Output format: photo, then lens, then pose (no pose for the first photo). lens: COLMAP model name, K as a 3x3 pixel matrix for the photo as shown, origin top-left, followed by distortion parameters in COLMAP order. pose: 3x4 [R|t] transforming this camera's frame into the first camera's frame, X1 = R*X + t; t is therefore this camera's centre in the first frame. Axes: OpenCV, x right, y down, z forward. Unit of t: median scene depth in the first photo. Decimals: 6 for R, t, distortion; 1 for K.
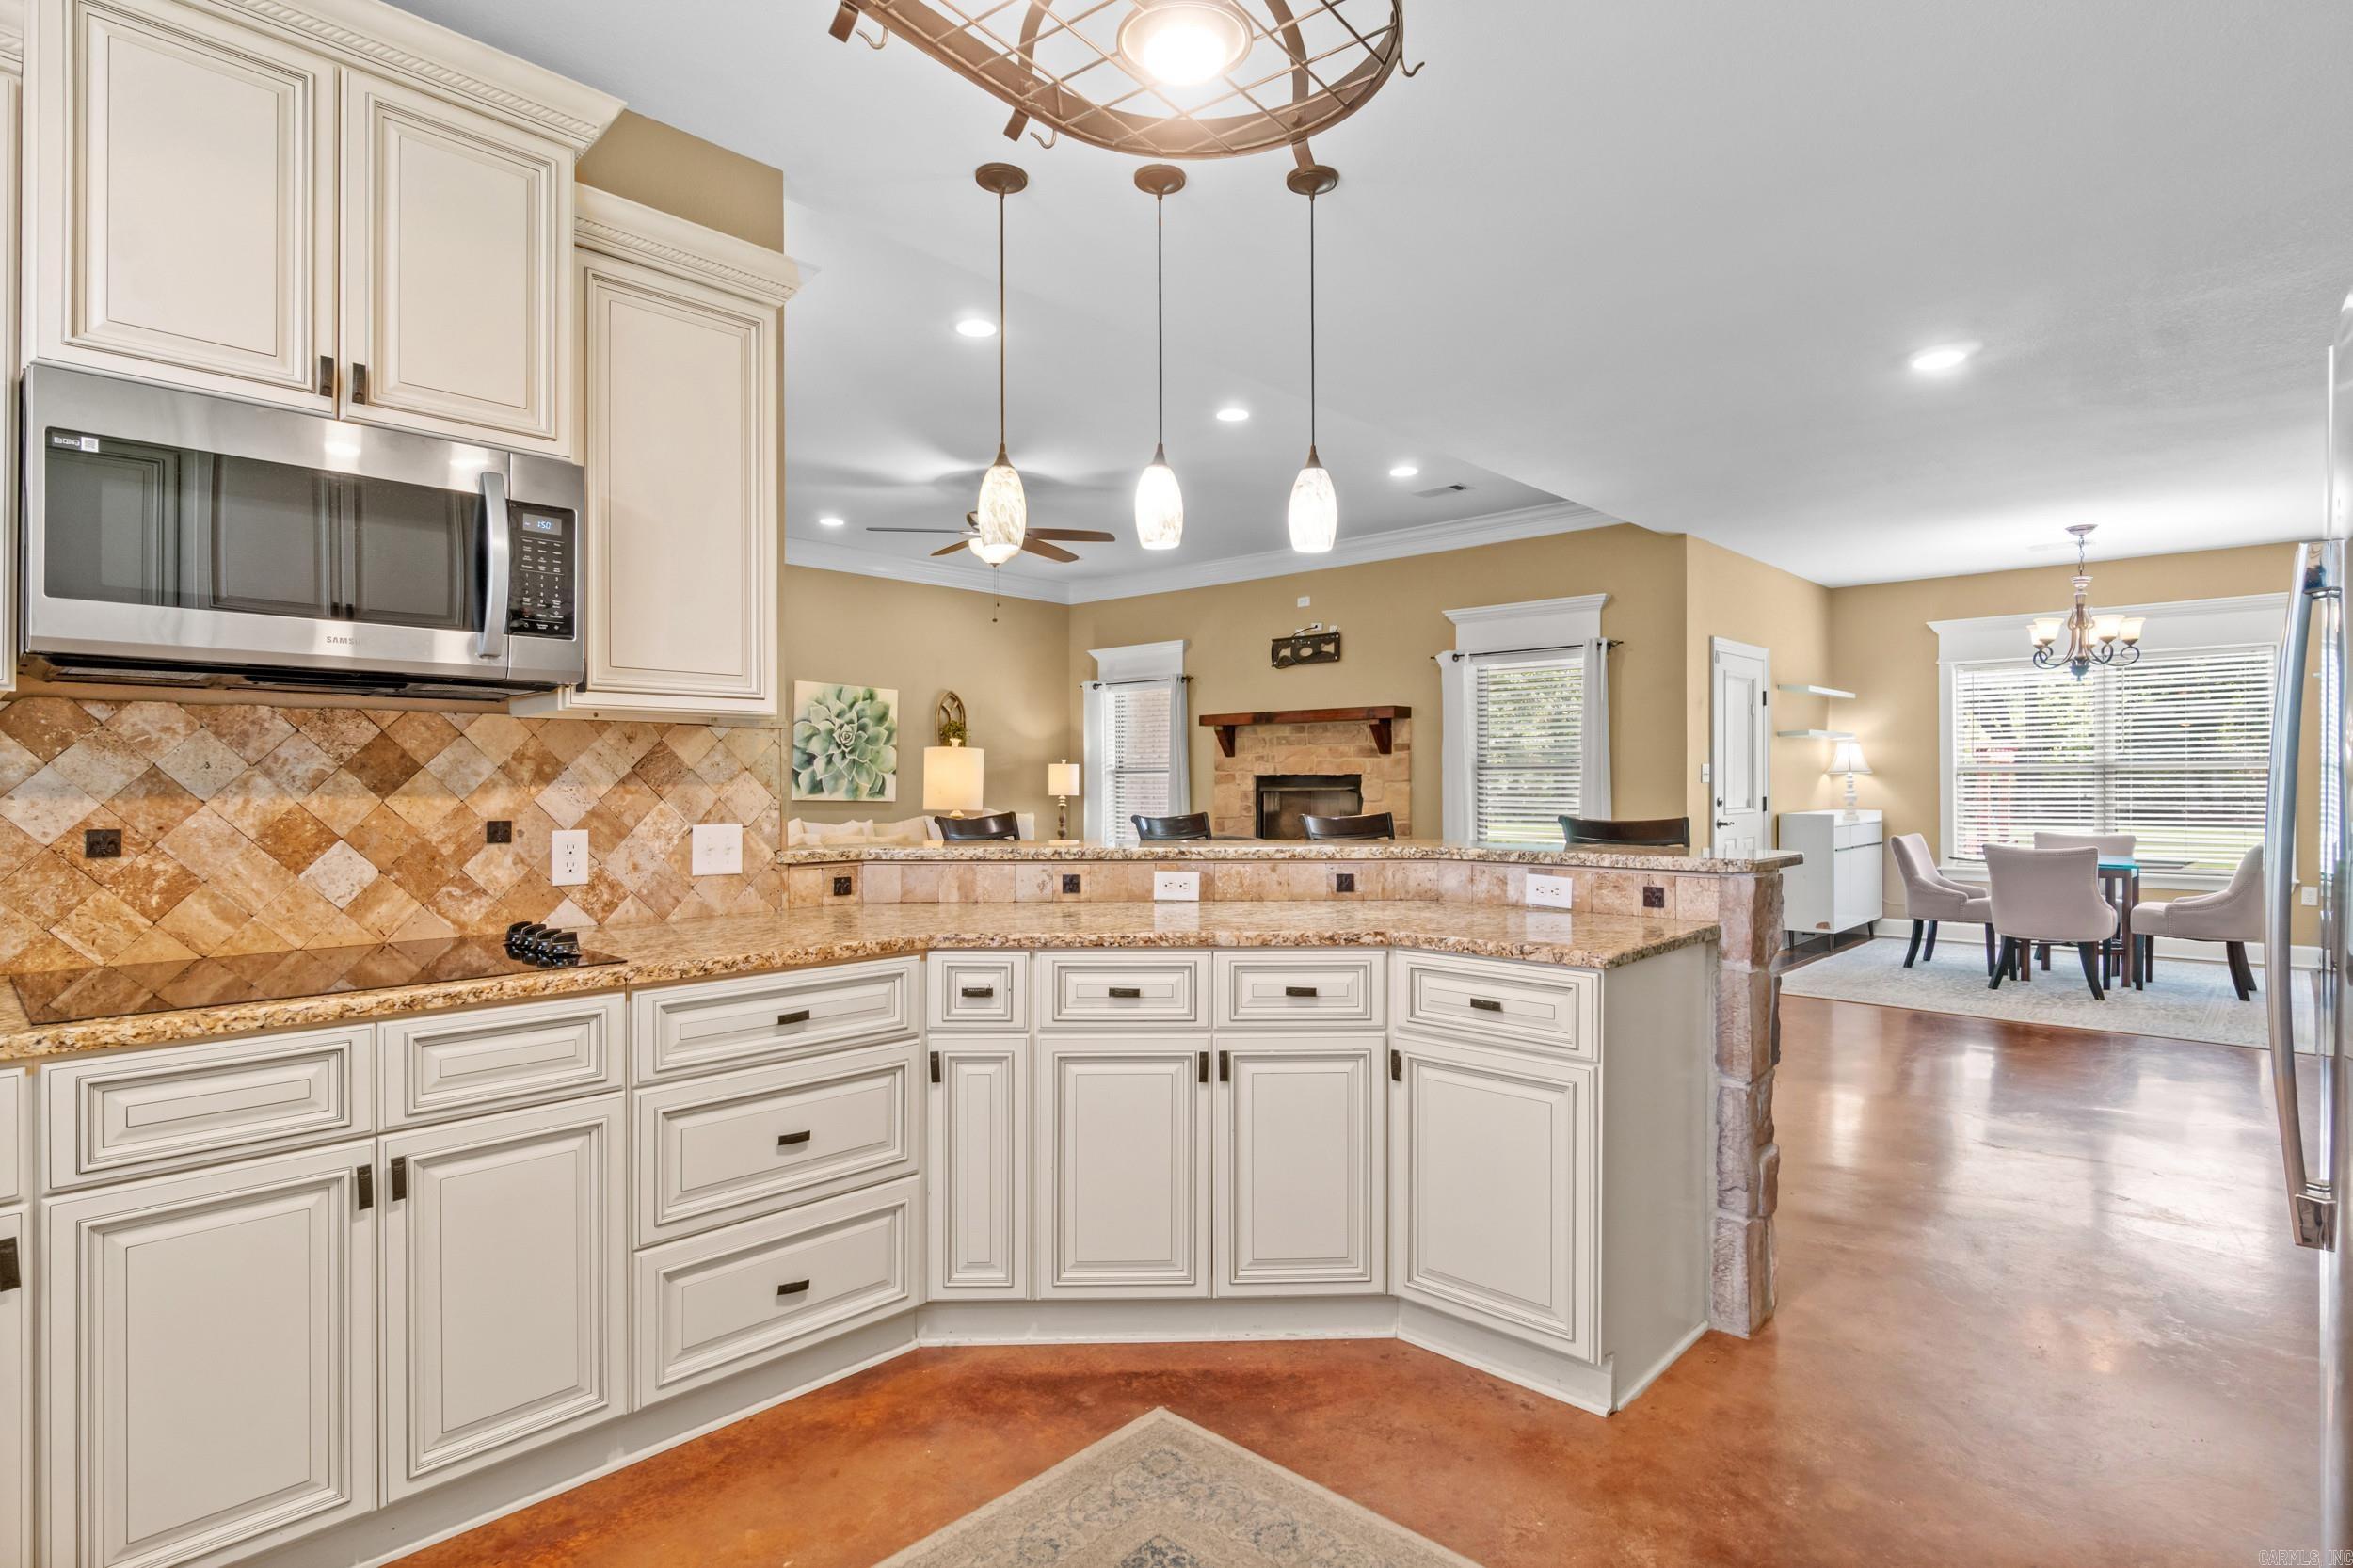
lens RADIAL K [[1197.7, 0, 1158.6], [0, 1197.7, 792.2], [0, 0, 1]] dist [0.005966, 0.000773]
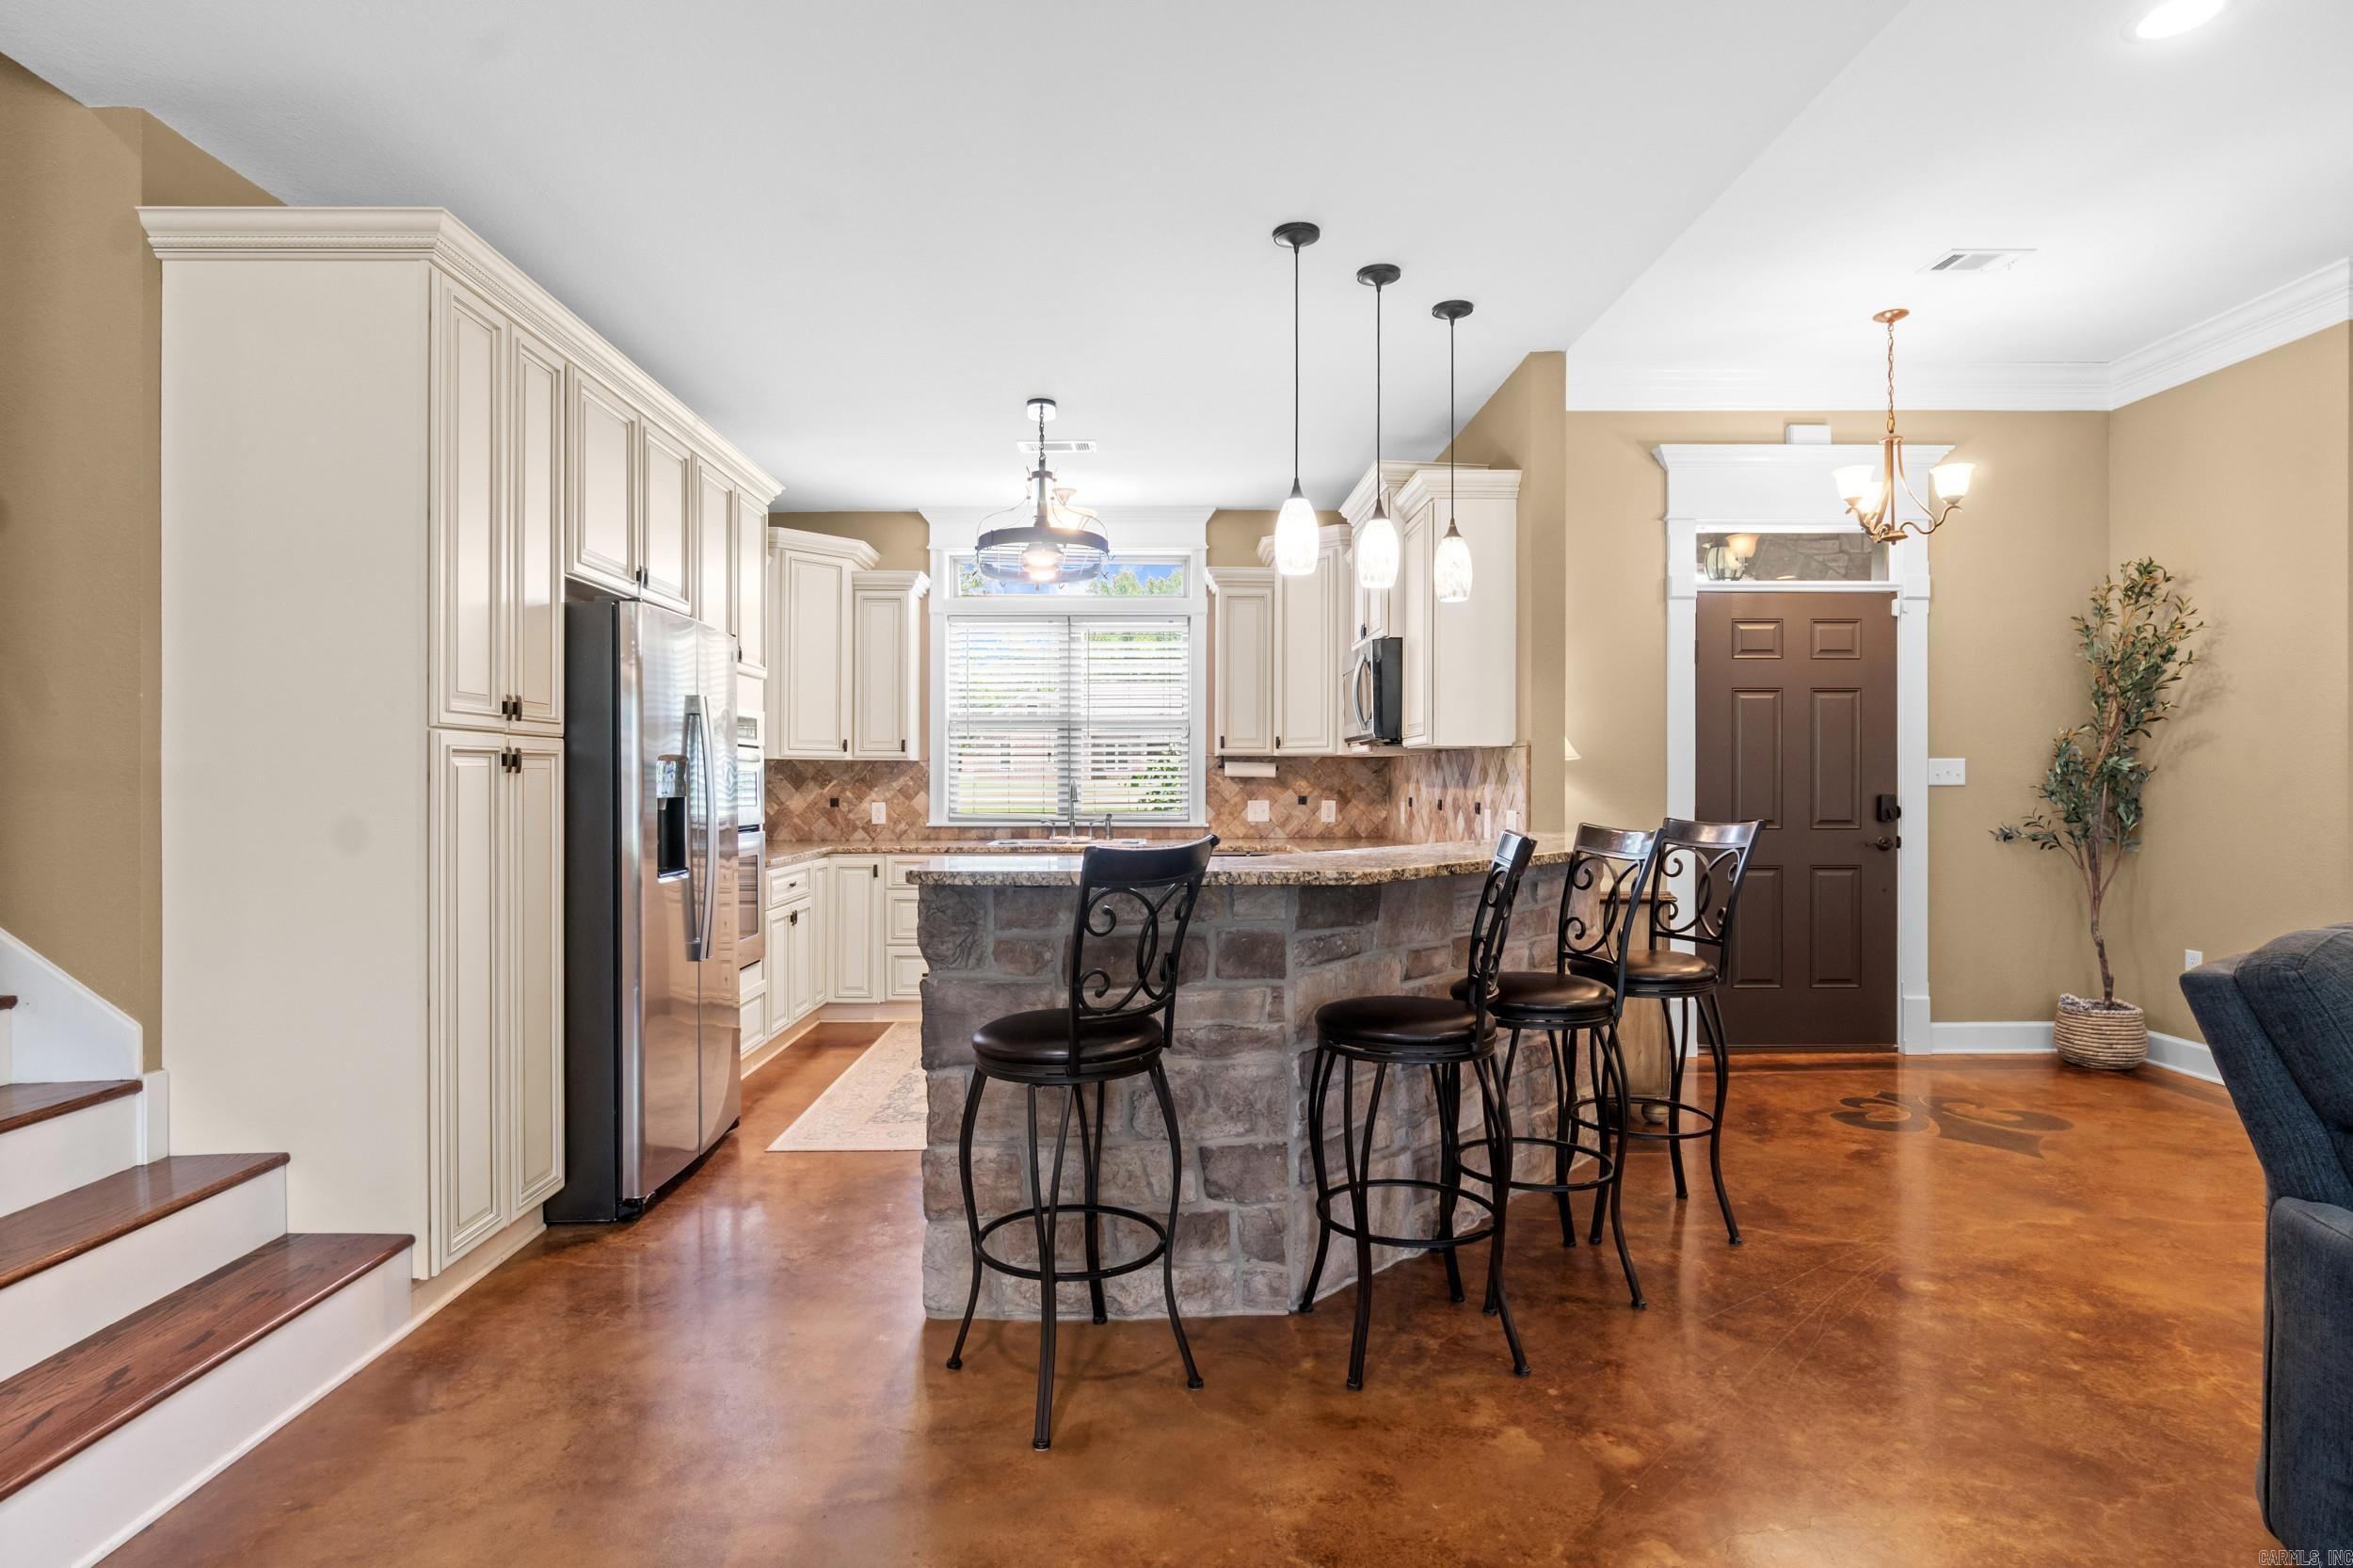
lens RADIAL K [[1197.7, 0, 1168.1], [0, 1197.7, 781.9], [0, 0, 1]] dist [0.005966, 0.000773]
pose [[-0.724672, 0.001657, -0.689092, 1.340008], [-0.006324, 0.999939, 0.009055, -0.028464], [0.689065, 0.010919, -0.724617, 2.410297]]
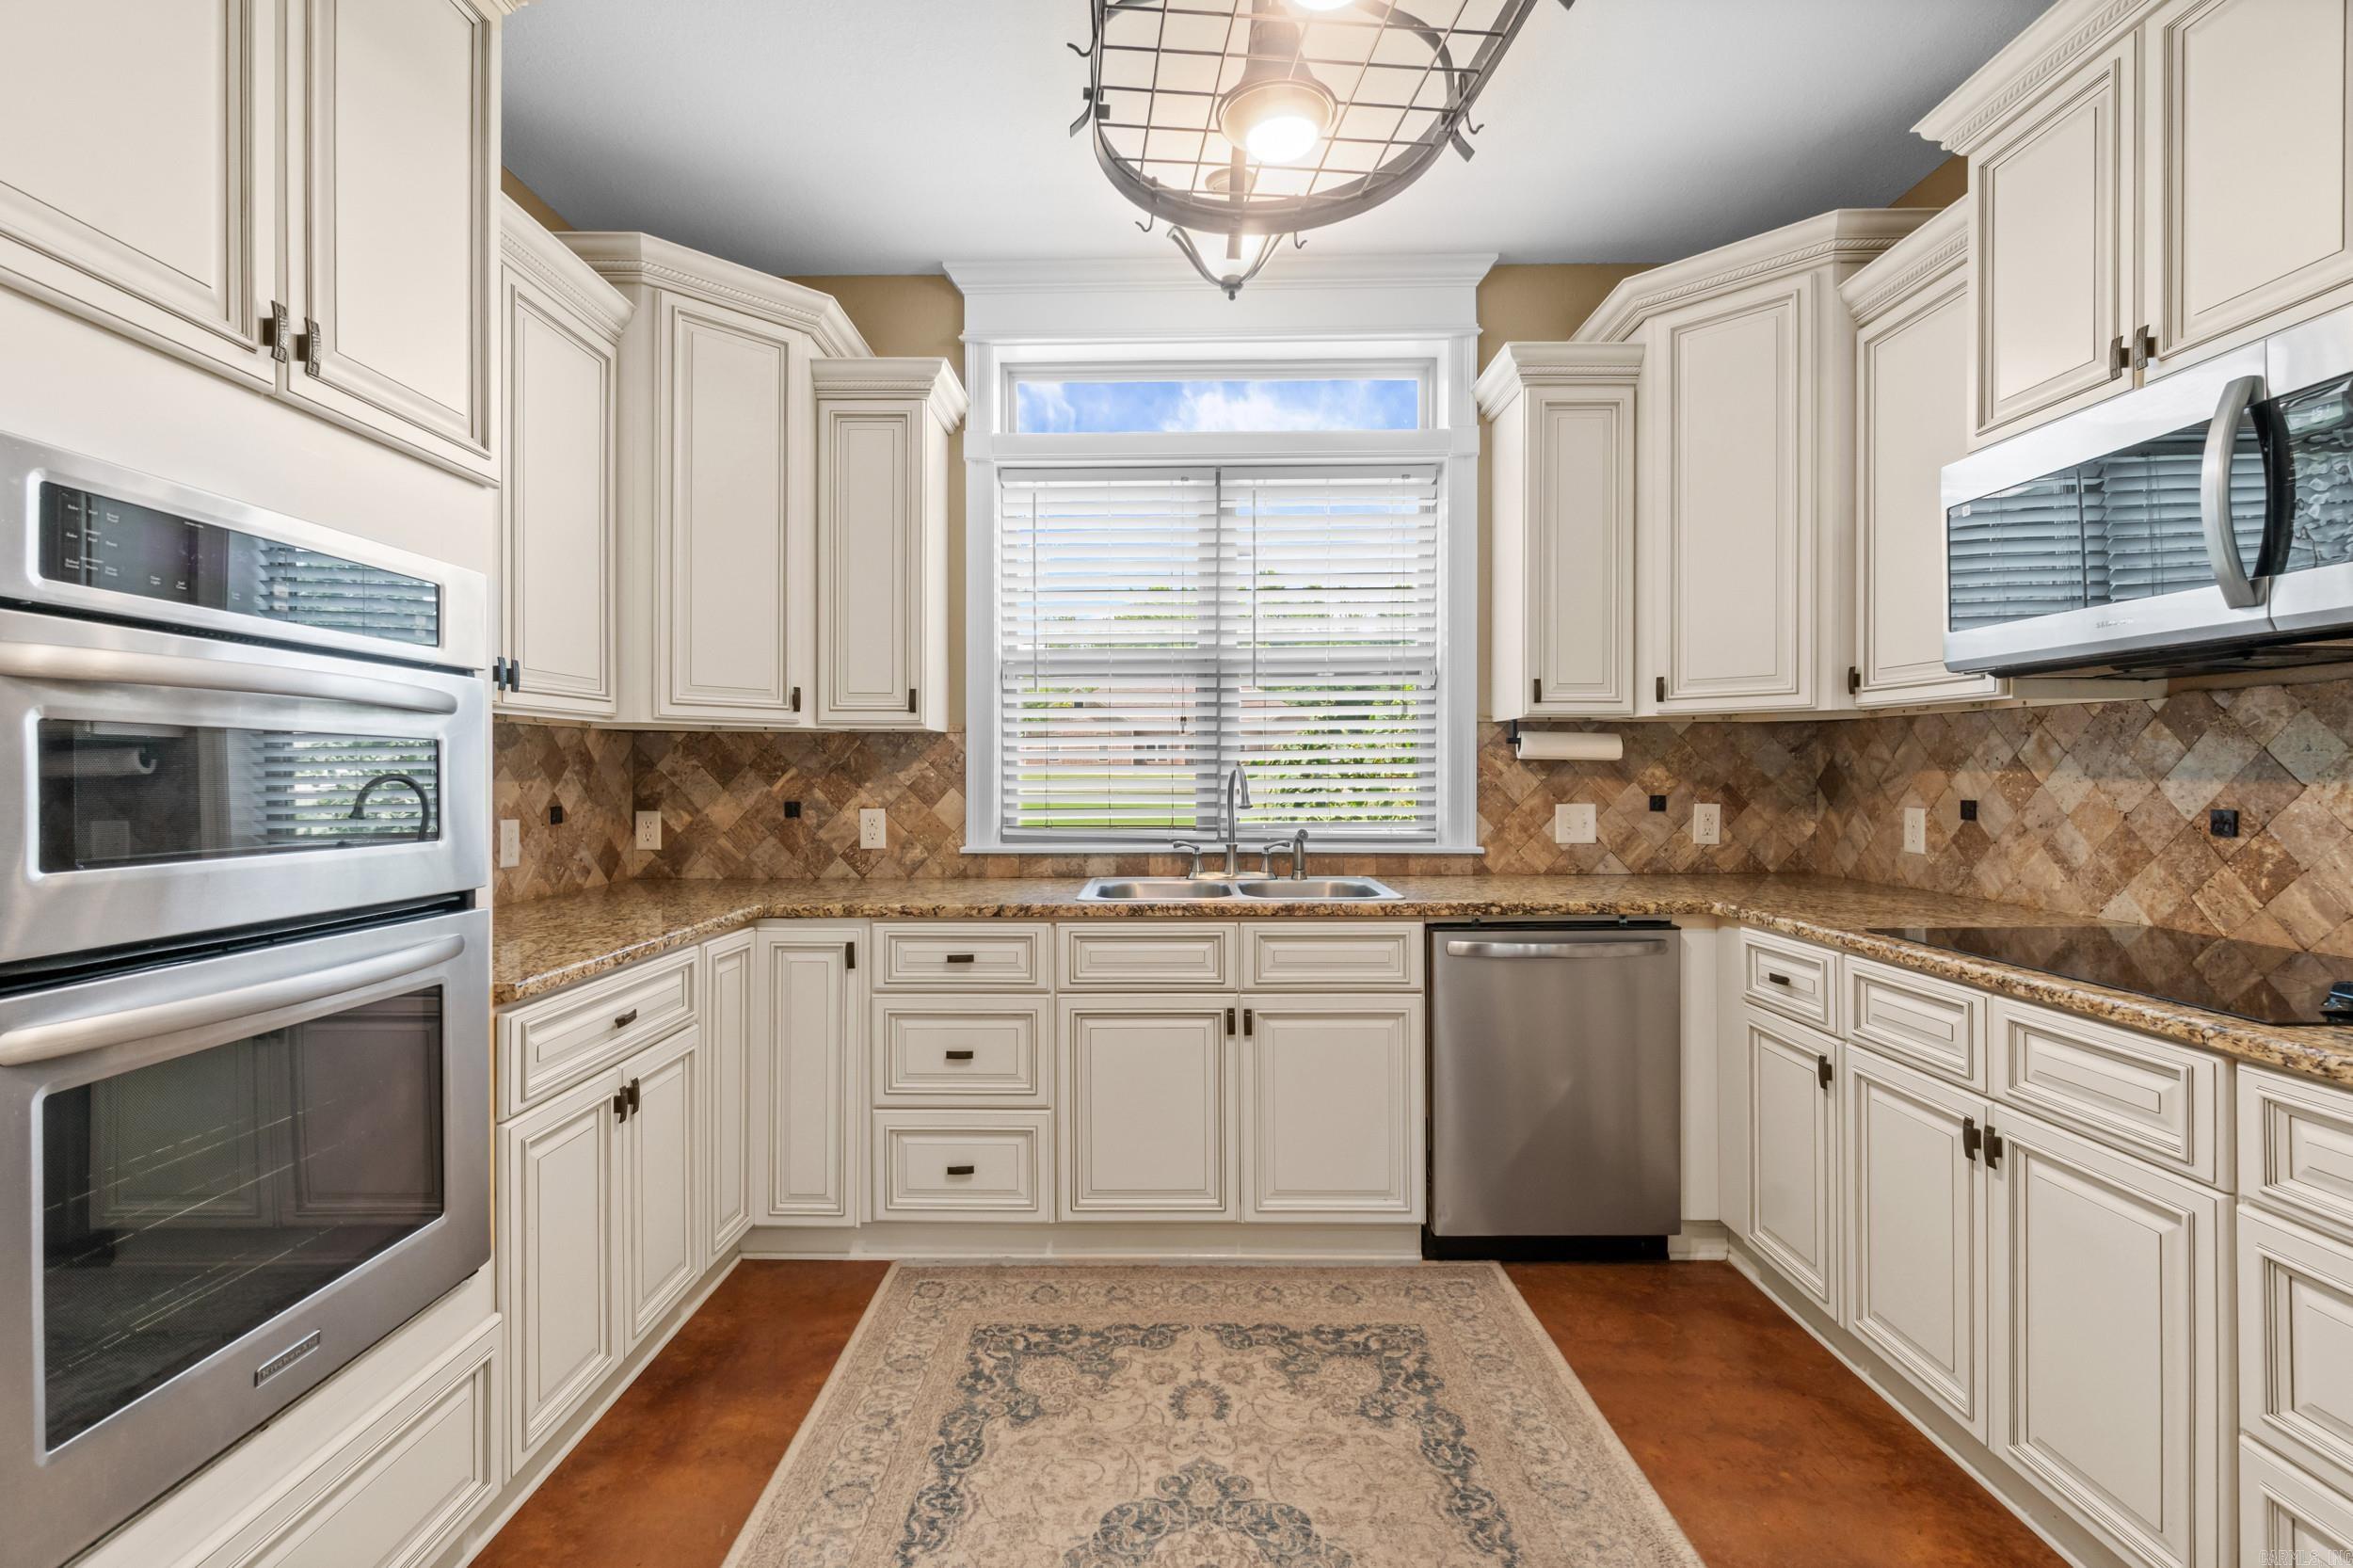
lens RADIAL K [[1064.1, 0, 1172.1], [0, 1064.1, 781.5], [0, 0, 1]] dist [0.004163, 0.000159]
pose [[-0.738481, 0.007958, -0.674227, 0.436996], [-0.003271, 0.999876, 0.015385, -0.005814], [0.674266, 0.013567, -0.738364, 1.026171]]
